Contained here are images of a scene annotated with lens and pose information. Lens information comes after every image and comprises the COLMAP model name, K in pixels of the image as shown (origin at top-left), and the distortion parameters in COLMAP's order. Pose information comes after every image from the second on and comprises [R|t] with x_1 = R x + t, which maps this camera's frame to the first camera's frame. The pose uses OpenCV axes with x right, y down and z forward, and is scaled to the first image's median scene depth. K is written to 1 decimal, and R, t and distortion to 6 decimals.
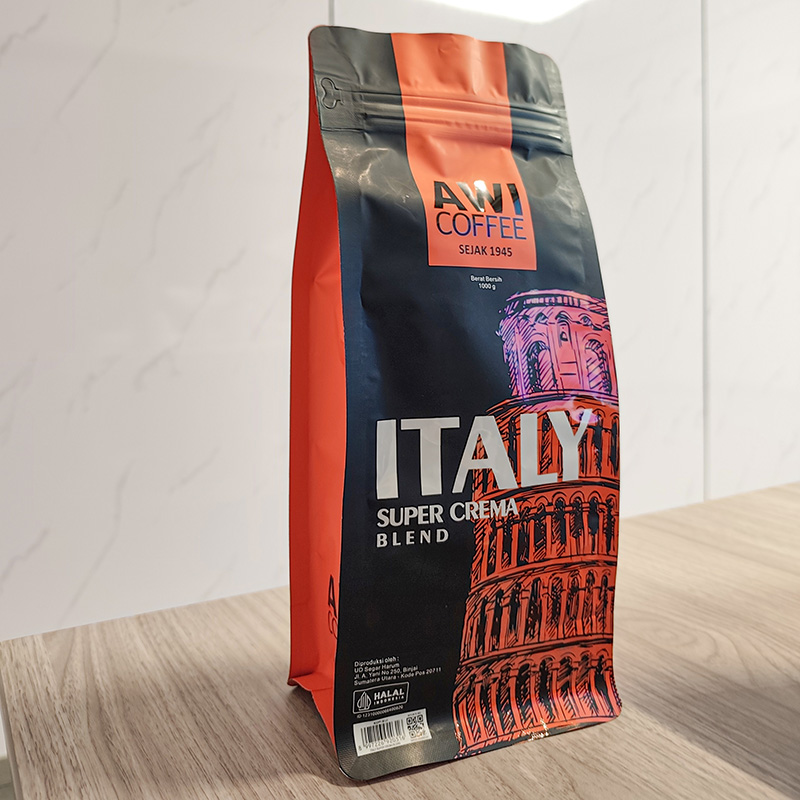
lens RADIAL K [[799.8, 0, 400.0], [0, 799.8, 305.9], [0, 0, 1]] dist [-0.022021, 0.003640]
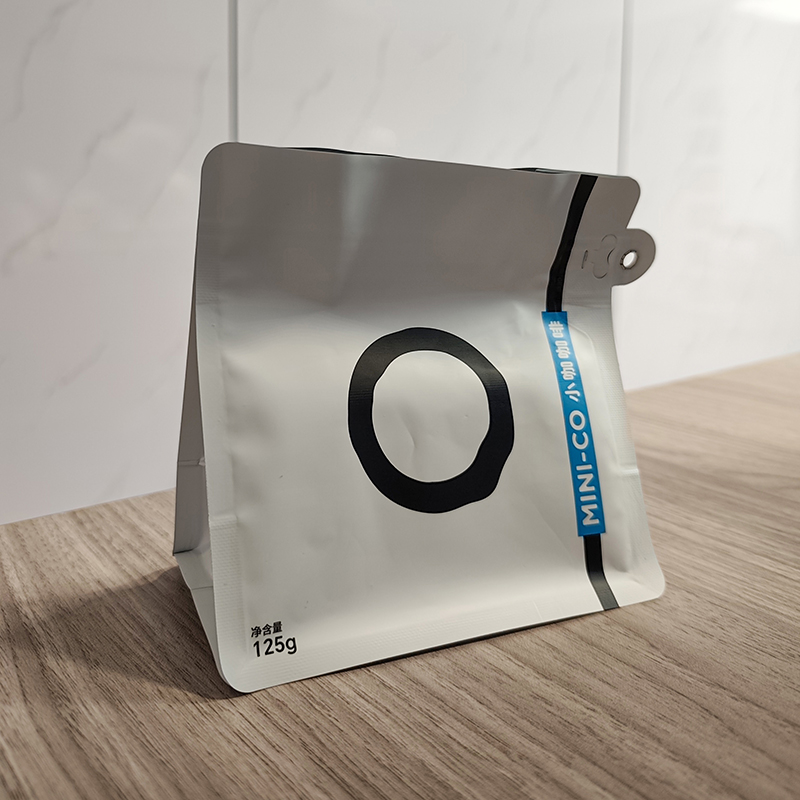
lens RADIAL K [[811.4, 0, 399.2], [0, 811.4, 304.9], [0, 0, 1]] dist [-0.041159, 0.010664]
pose [[0.987850, -0.000159, 0.155408, -0.189279], [-0.015694, 0.994785, 0.100778, 0.174334], [-0.154613, -0.101992, 0.982696, 0.385614]]
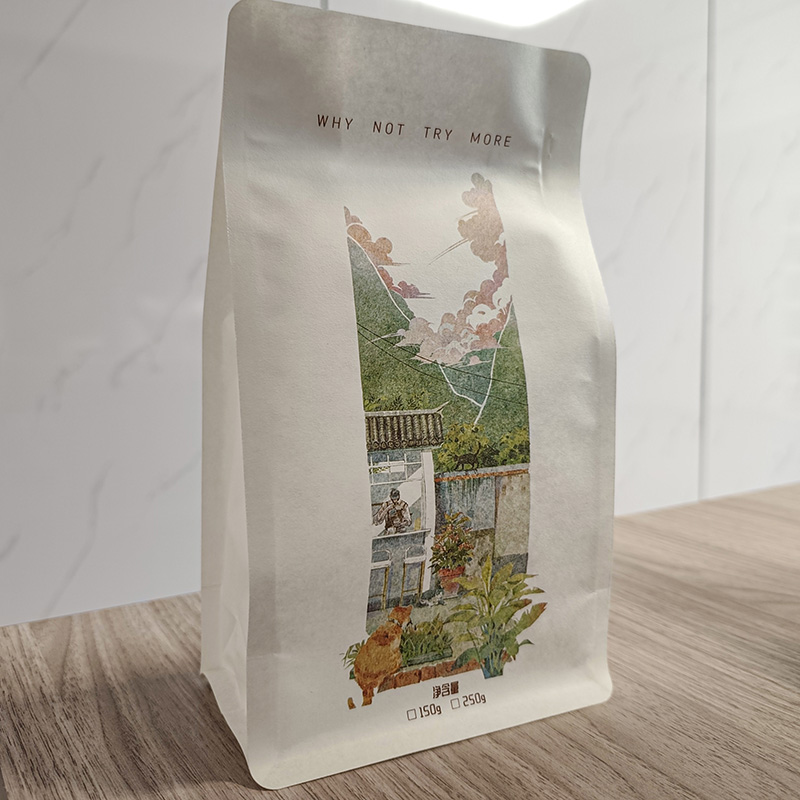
lens RADIAL K [[807.2, 0, 403.3], [0, 807.2, 365.7], [0, 0, 1]] dist [-0.036398, 0.012502]
pose [[0.999107, 0.008845, 0.041321, -0.128430], [-0.010744, 0.998884, 0.045983, 0.131351], [-0.040869, -0.046386, 0.998087, 0.235558]]
